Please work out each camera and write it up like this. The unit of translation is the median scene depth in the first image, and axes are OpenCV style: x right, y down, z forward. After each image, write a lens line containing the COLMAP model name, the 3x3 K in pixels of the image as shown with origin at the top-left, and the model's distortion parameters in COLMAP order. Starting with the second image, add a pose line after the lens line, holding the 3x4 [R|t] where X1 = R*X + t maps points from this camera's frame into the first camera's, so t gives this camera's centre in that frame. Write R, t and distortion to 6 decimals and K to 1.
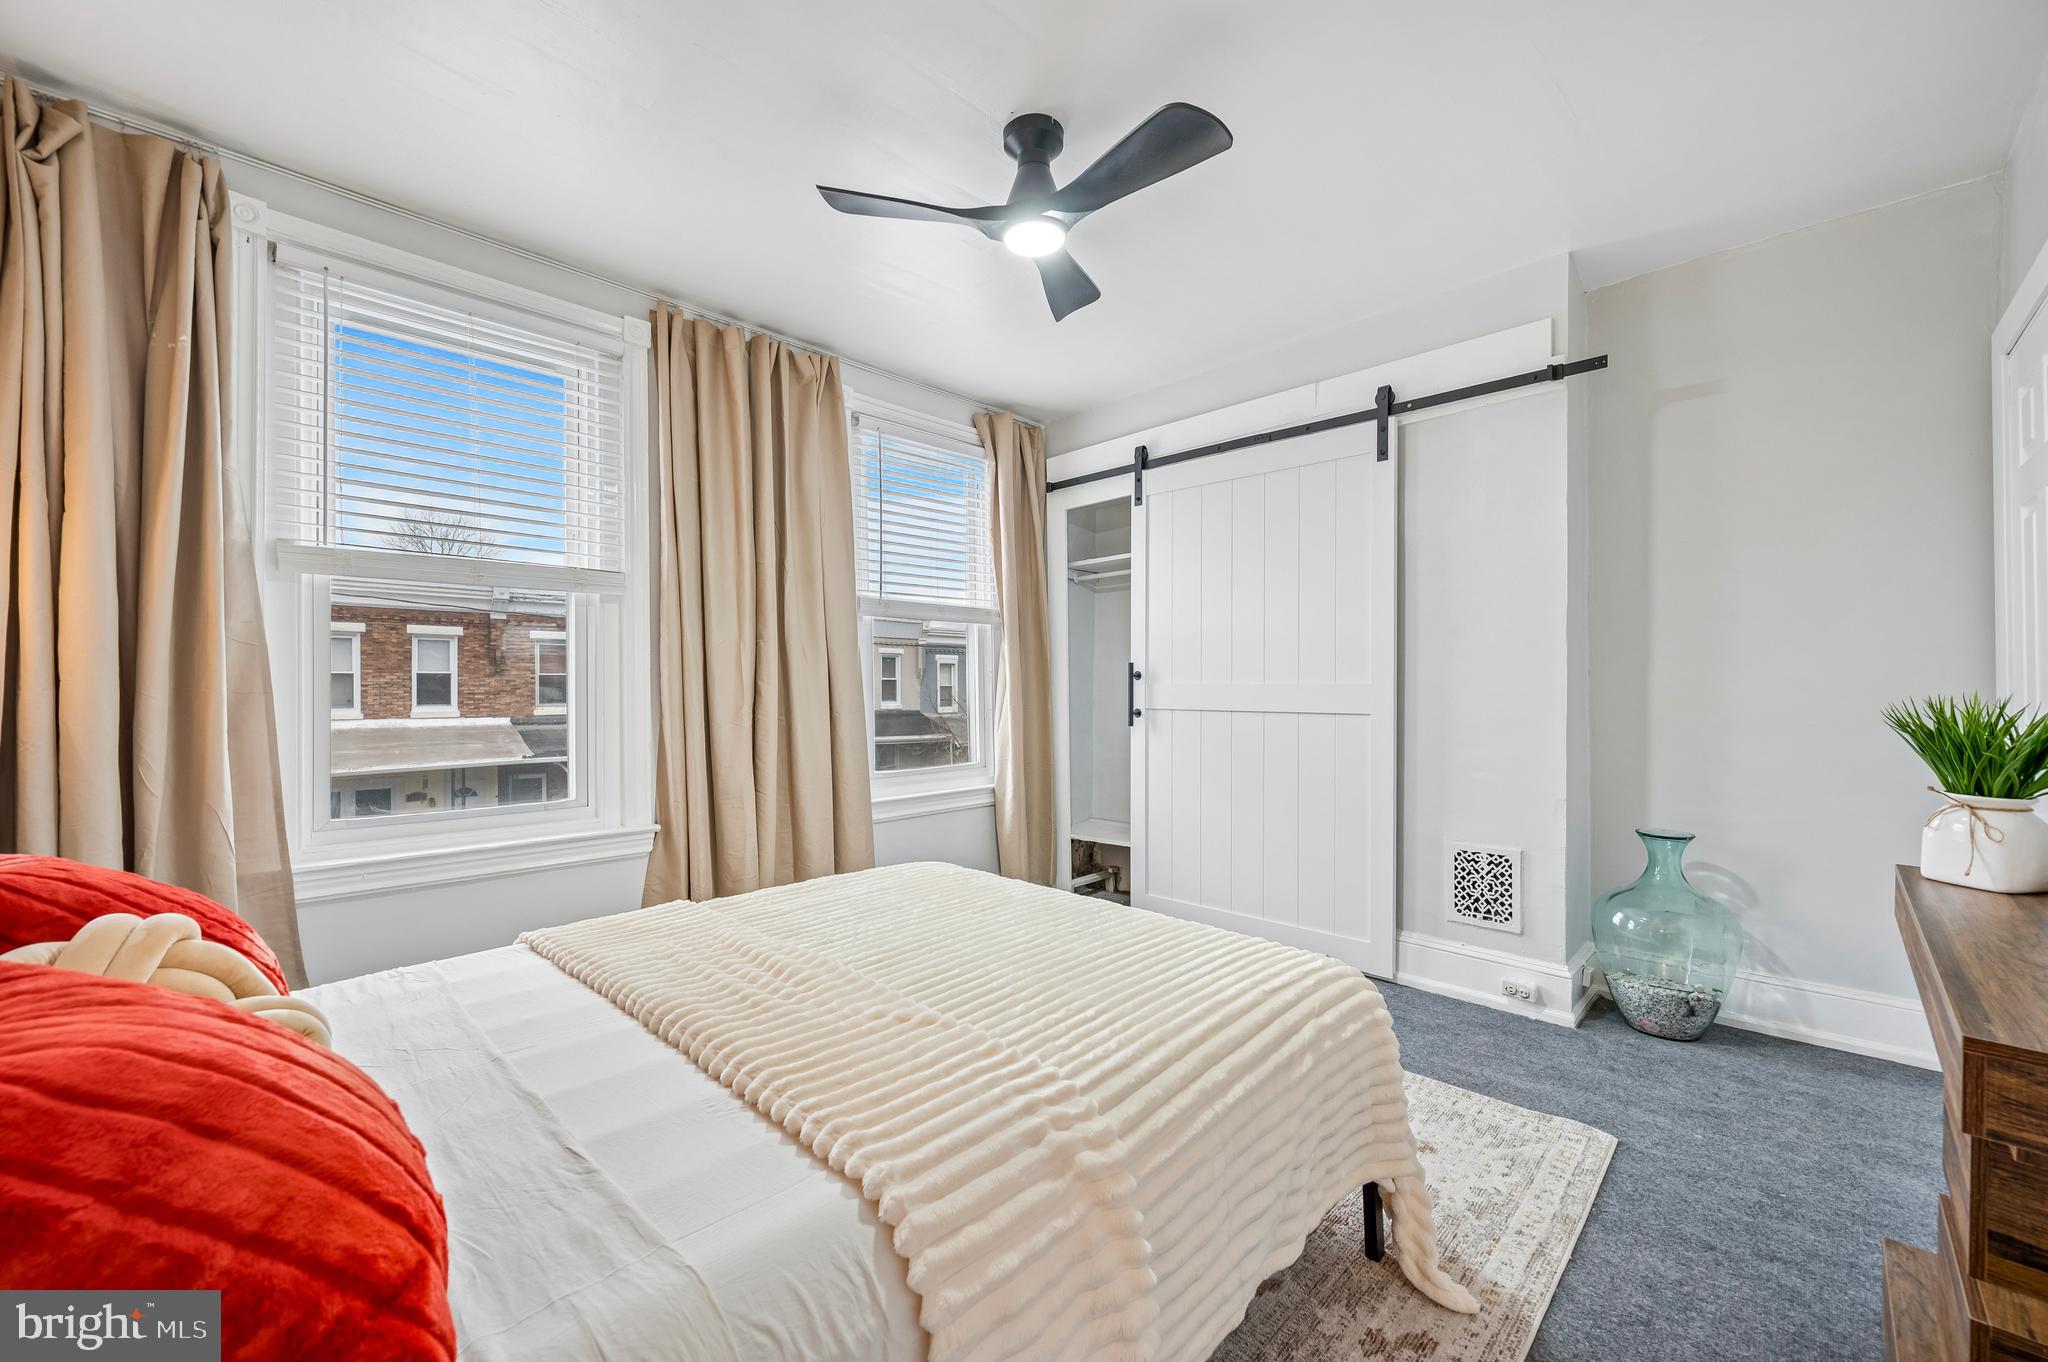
lens RADIAL K [[812.4, 0, 1016.7], [0, 812.4, 692.5], [0, 0, 1]] dist [-0.001850, -0.000118]
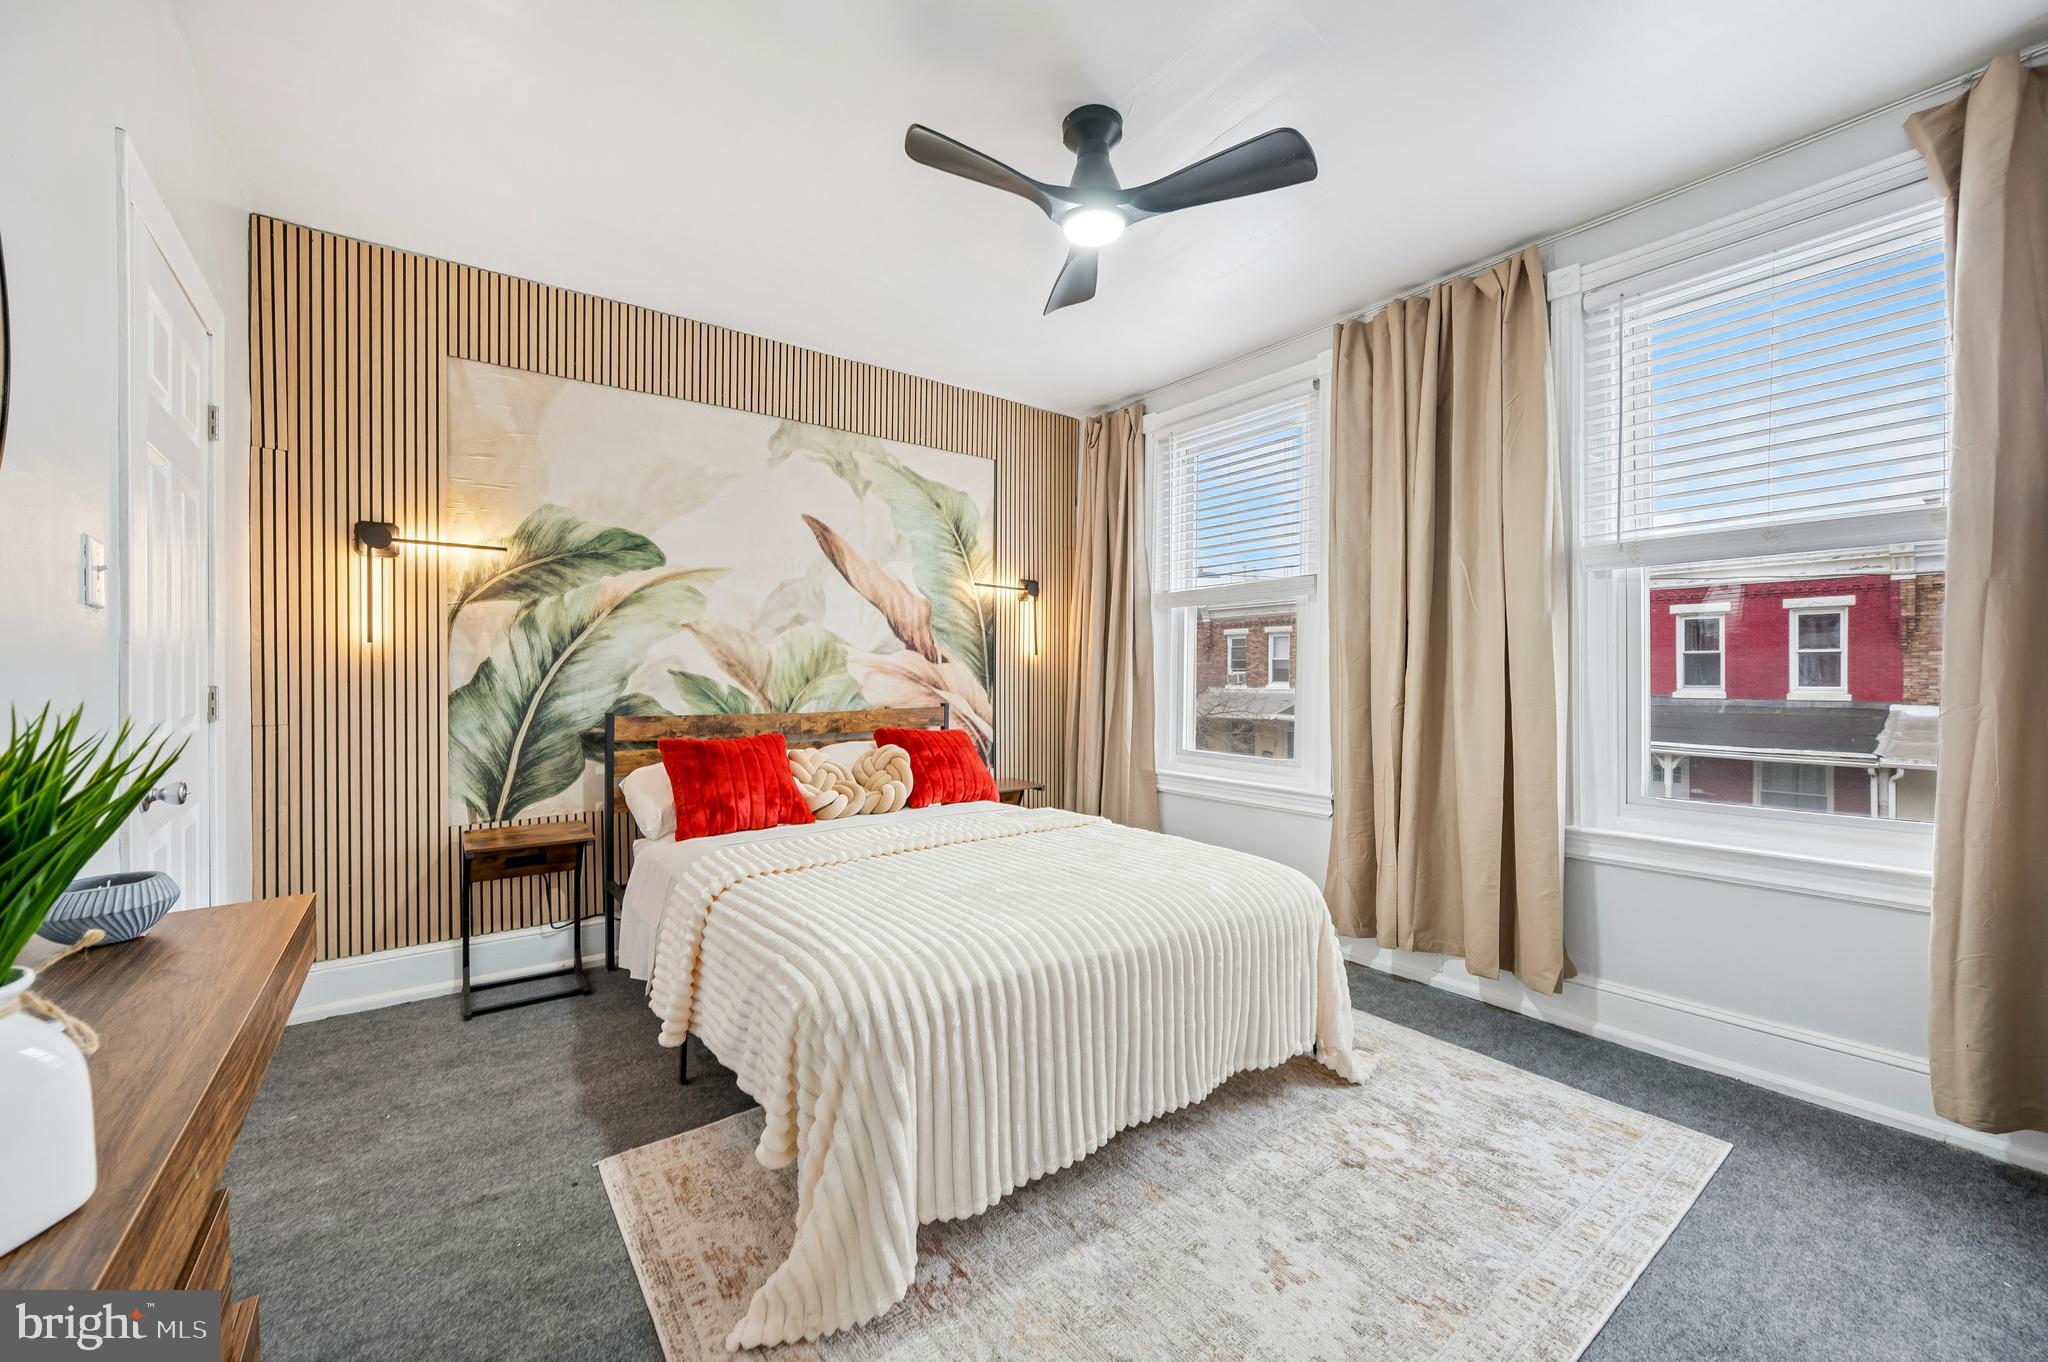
lens RADIAL K [[800.6, 0, 1029.5], [0, 800.6, 676.8], [0, 0, 1]] dist [-0.001392, -0.000128]
pose [[-0.141423, 0.007726, -0.989919, 0.751690], [-0.000226, 0.999969, 0.007837, -0.007519], [0.989949, 0.001332, -0.141417, 0.778477]]
